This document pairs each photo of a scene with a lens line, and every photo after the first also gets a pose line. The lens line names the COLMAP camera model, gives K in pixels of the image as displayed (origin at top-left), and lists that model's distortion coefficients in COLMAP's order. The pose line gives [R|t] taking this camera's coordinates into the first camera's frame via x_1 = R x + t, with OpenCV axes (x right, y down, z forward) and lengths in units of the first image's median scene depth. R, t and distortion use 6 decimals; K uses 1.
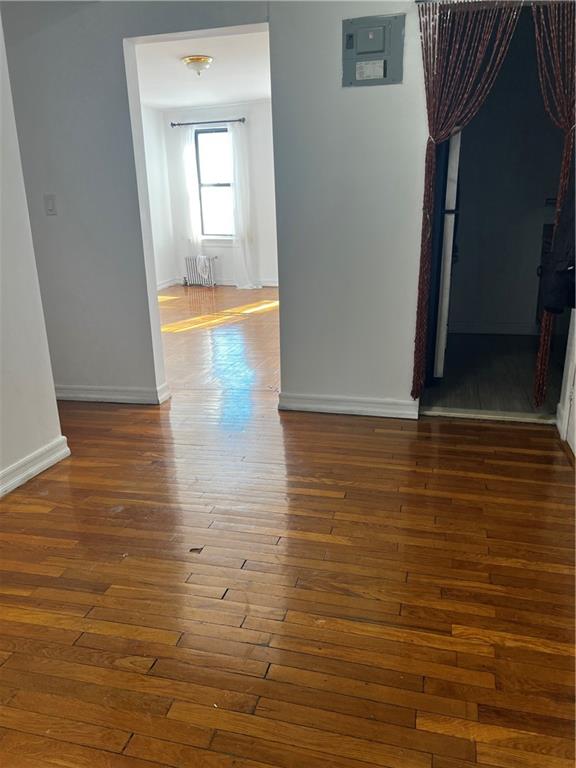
lens RADIAL K [[583.5, 0, 291.3], [0, 583.5, 386.8], [0, 0, 1]] dist [0.006967, 0.002612]
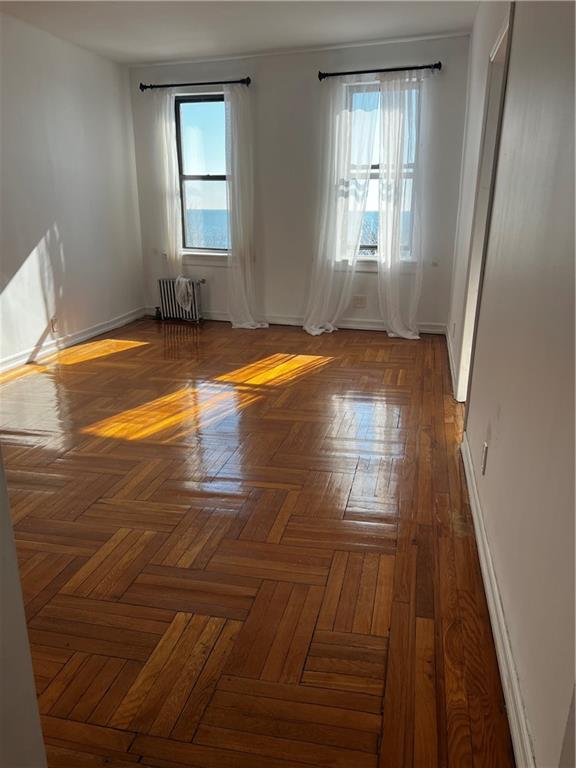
lens RADIAL K [[583.5, 0, 285.4], [0, 583.5, 381.6], [0, 0, 1]] dist [0.006967, 0.002612]
pose [[0.999404, 0.015244, 0.030978, -0.050189], [-0.015246, 0.999884, -0.000179, -0.103311], [-0.030977, -0.000294, 0.999520, 0.300449]]
